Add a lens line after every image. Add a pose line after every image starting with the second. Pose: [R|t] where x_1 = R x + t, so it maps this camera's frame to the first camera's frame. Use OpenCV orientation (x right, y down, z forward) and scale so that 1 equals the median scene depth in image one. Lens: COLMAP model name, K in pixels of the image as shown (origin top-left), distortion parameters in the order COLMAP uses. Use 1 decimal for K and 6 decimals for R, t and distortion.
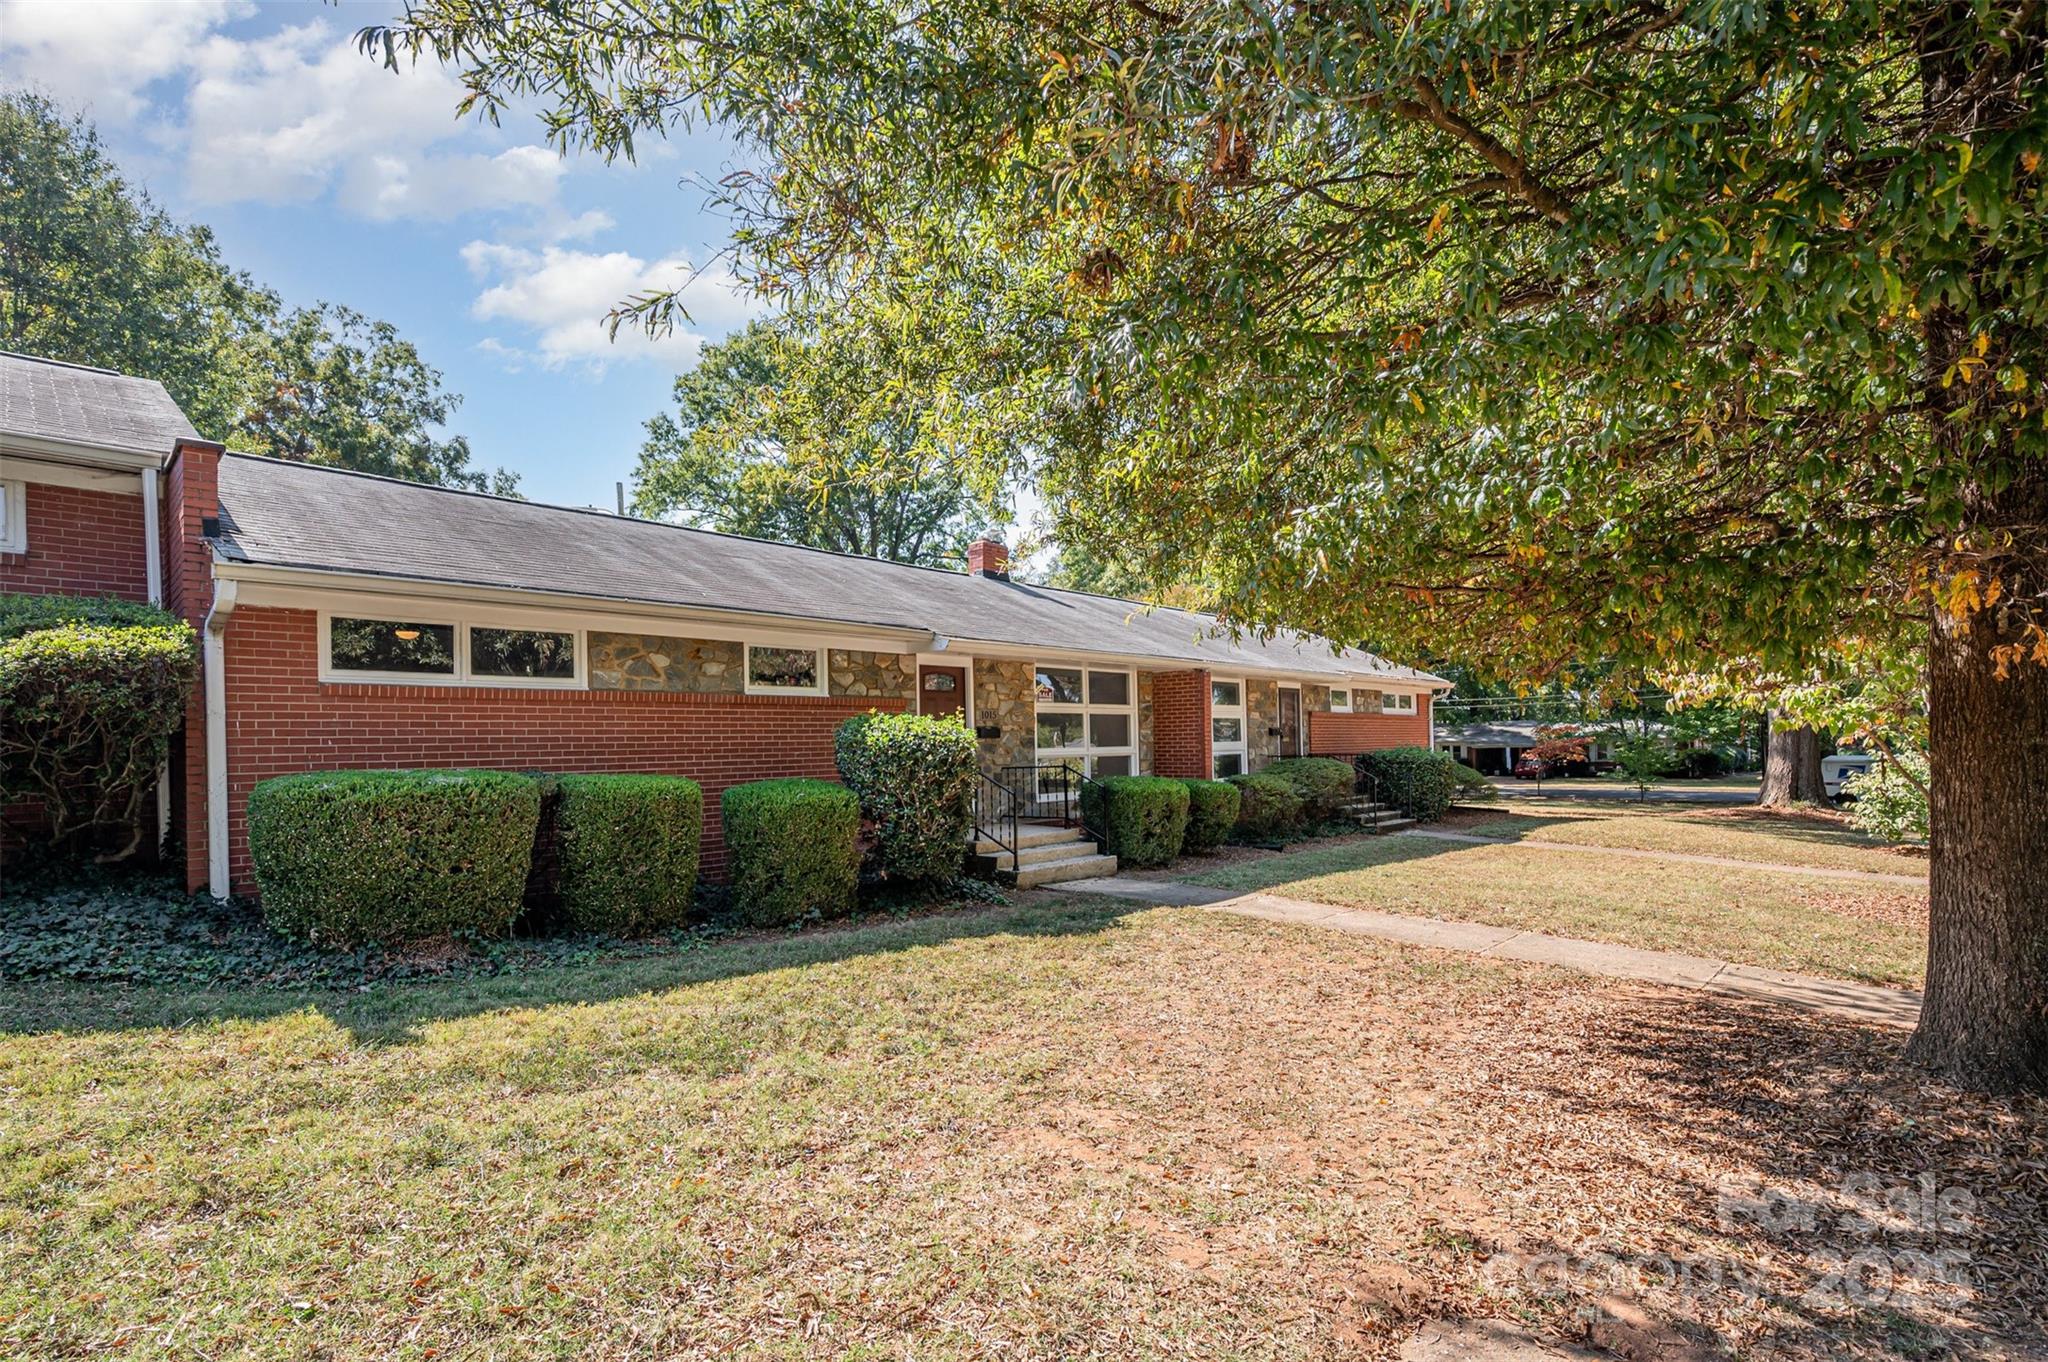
lens RADIAL K [[961.2, 0, 1021.6], [0, 961.2, 751.6], [0, 0, 1]] dist [-0.000407, -0.000066]
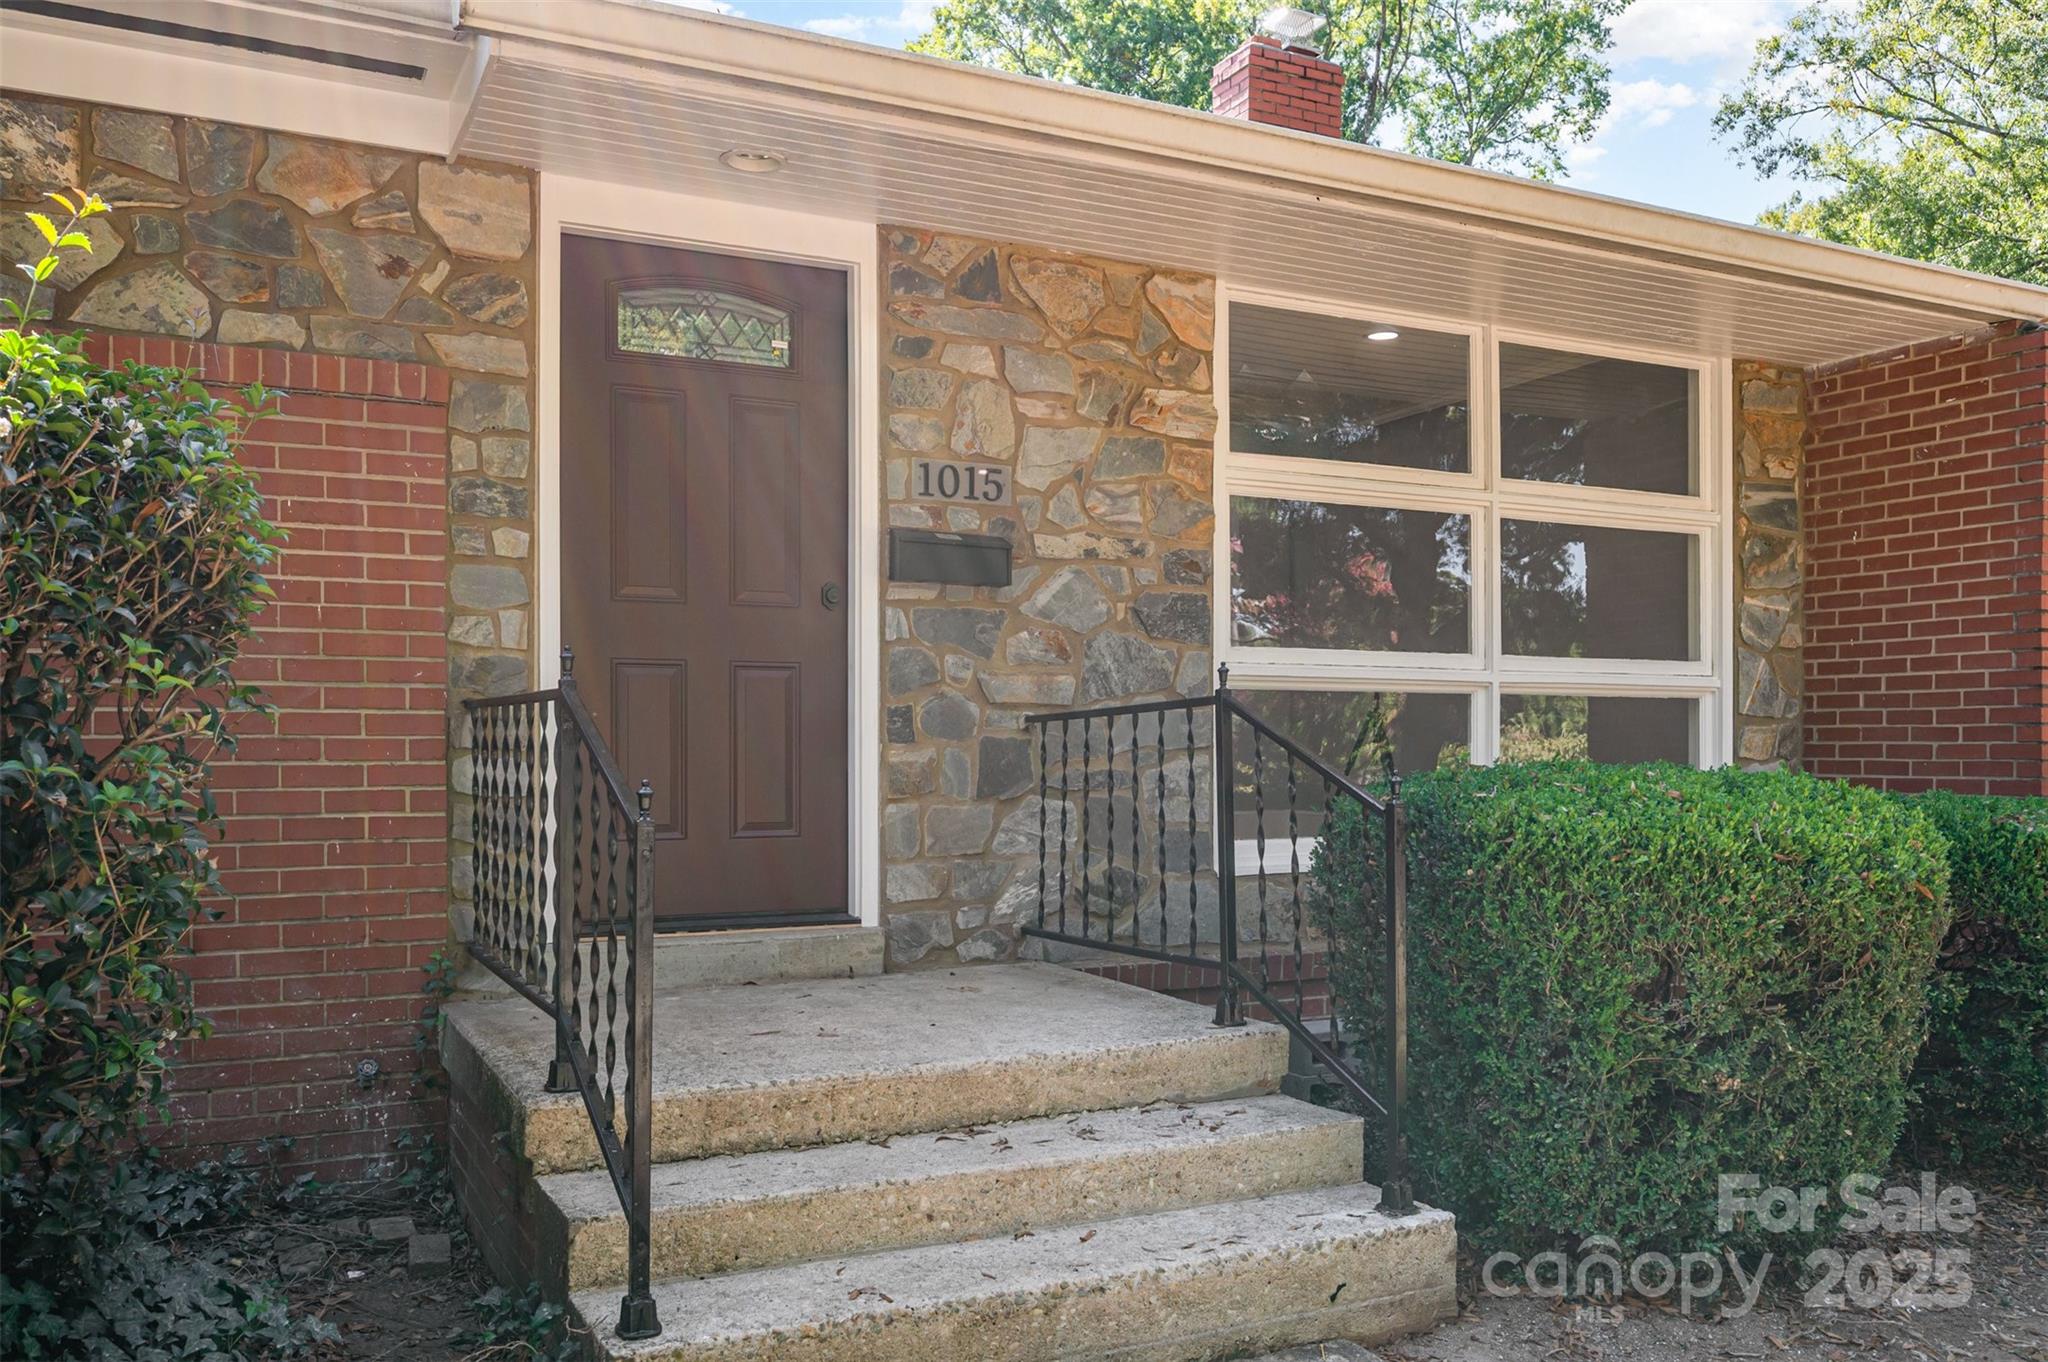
lens RADIAL K [[1651.2, 0, 1024.3], [0, 1651.2, 766.9], [0, 0, 1]] dist [0.002392, -0.001791]
pose [[0.939036, 0.019349, -0.343274, 0.116836], [-0.017504, 0.999811, 0.008472, 0.025857], [0.343373, -0.001947, 0.939197, 0.649227]]
